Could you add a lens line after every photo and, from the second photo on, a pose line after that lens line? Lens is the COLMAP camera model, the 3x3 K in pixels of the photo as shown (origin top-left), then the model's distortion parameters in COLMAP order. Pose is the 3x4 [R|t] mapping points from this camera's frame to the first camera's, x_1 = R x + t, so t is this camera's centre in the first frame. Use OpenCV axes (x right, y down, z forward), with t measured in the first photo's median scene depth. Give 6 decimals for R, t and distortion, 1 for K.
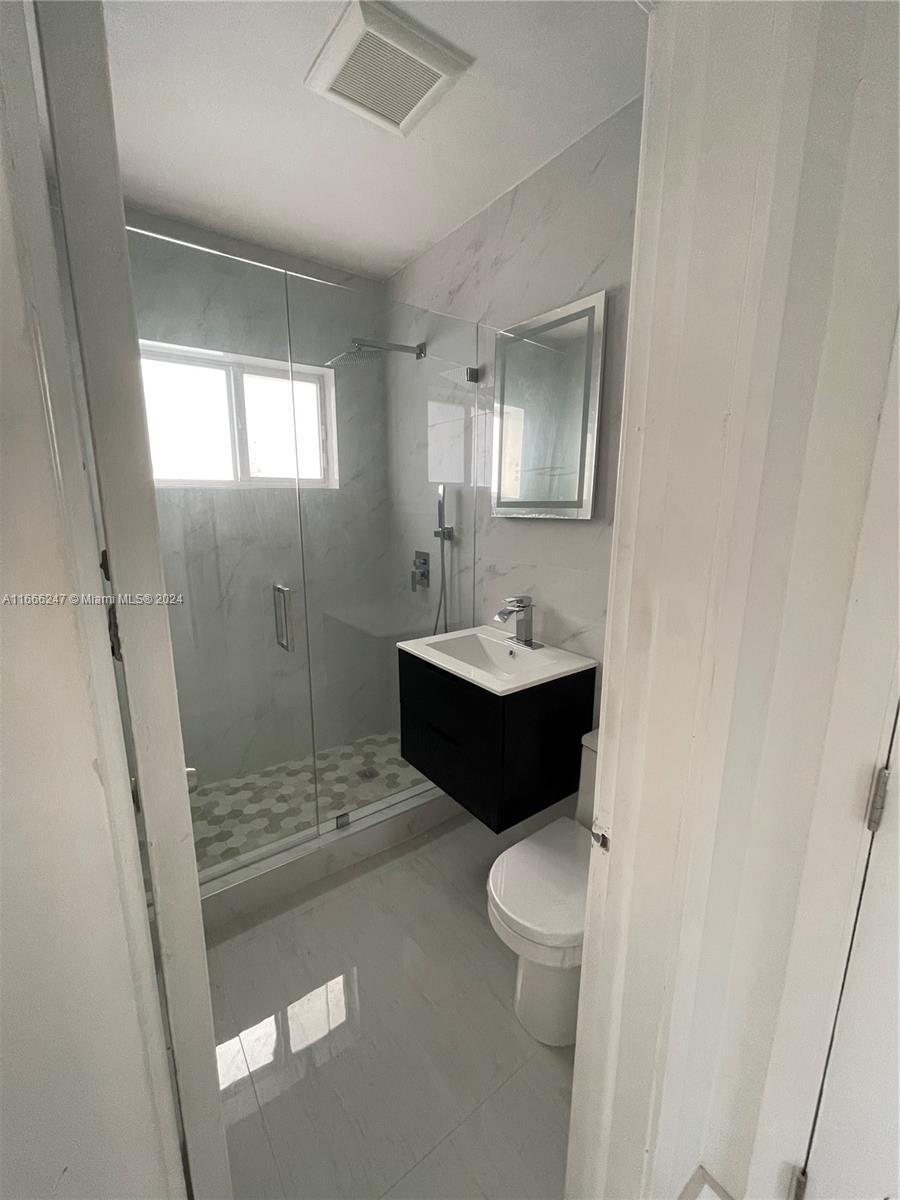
lens RADIAL K [[487.7, 0, 445.5], [0, 487.7, 598.3], [0, 0, 1]] dist [0.000428, 0.000073]
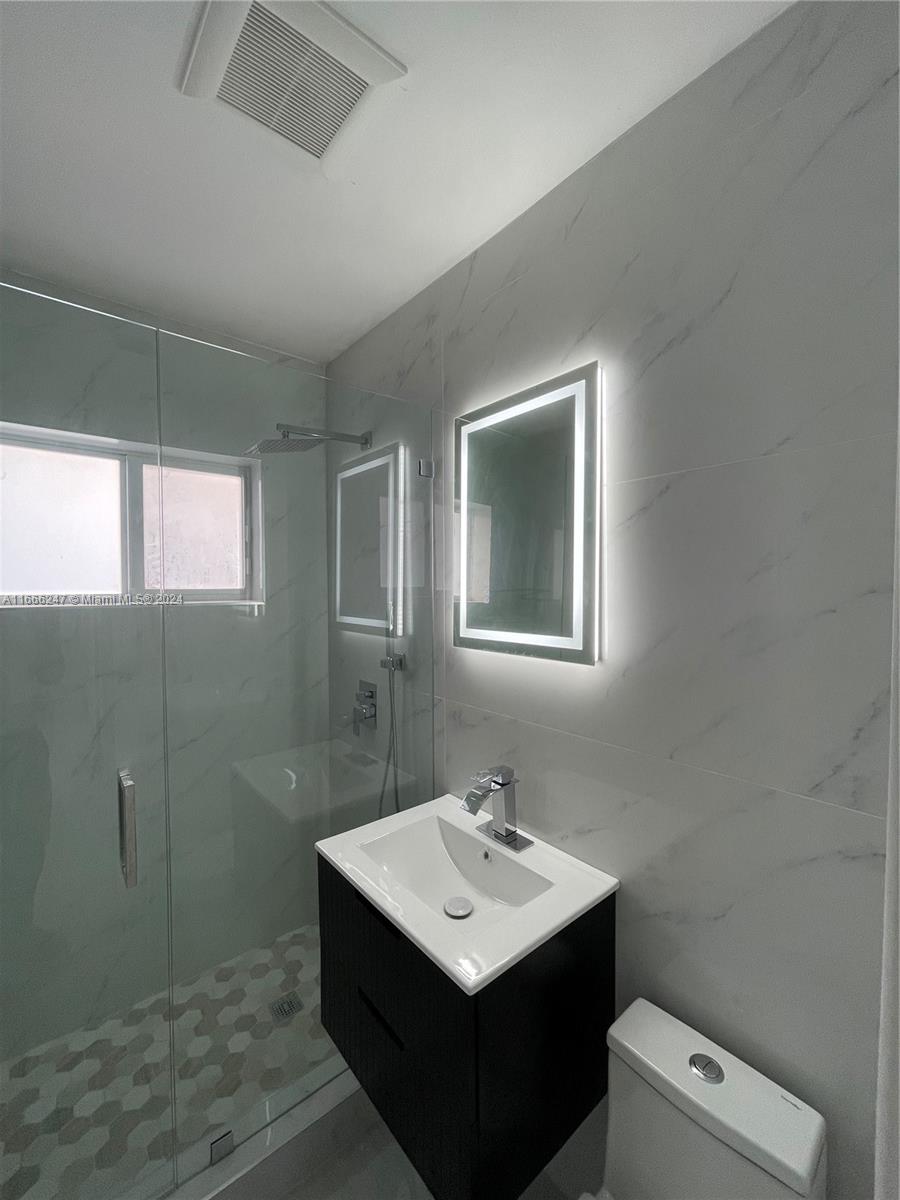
lens RADIAL K [[487.7, 0, 445.5], [0, 487.7, 598.3], [0, 0, 1]] dist [0.000428, 0.000073]
pose [[0.998224, -0.006300, 0.059231, 0.032891], [0.016376, 0.985098, -0.171211, -0.098713], [-0.057269, 0.171877, 0.983452, 0.222460]]
